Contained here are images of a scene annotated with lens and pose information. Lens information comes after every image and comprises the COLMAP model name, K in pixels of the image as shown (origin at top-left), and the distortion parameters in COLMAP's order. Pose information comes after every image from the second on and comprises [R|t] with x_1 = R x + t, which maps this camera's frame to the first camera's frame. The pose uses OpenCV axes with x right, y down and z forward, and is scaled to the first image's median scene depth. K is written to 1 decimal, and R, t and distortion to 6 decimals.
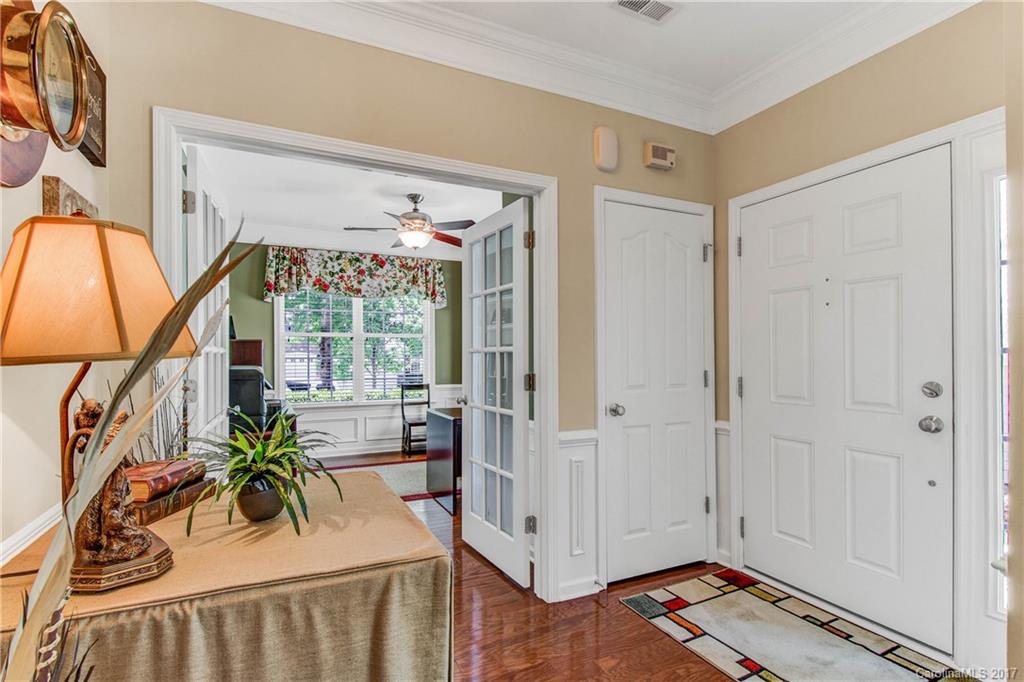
lens RADIAL K [[477.2, 0, 495.9], [0, 477.2, 354.0], [0, 0, 1]] dist [0.022400, 0.000244]
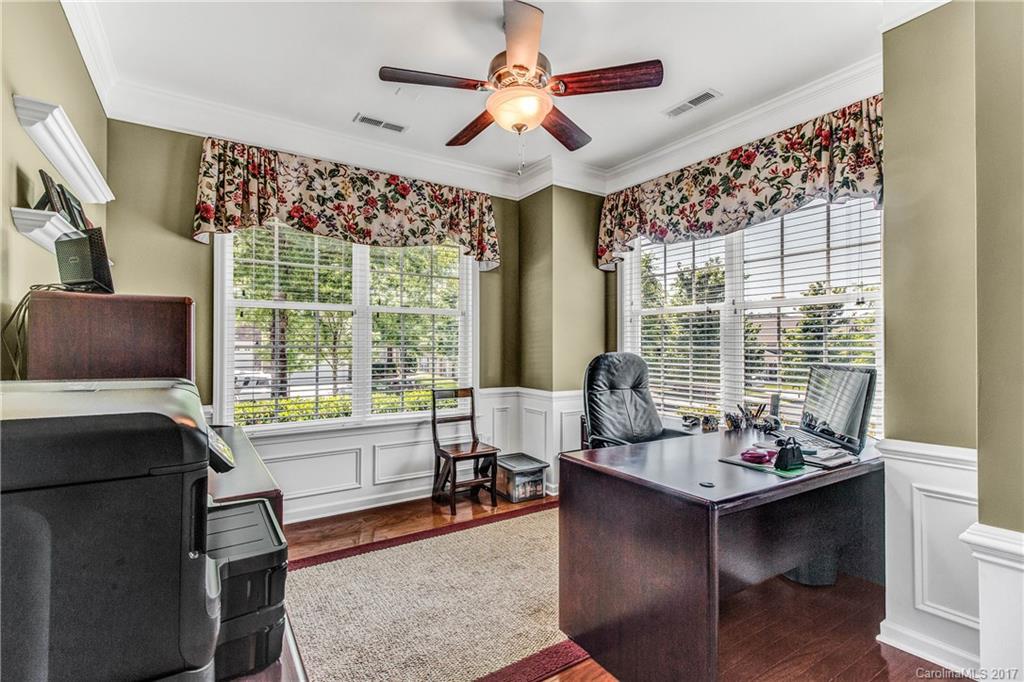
lens RADIAL K [[477.2, 0, 504.8], [0, 477.2, 338.1], [0, 0, 1]] dist [0.022400, 0.000244]
pose [[0.991043, 0.002787, 0.133516, -0.187649], [-0.000378, 0.999837, -0.018068, 0.008546], [-0.133544, 0.017855, 0.990882, 0.375230]]
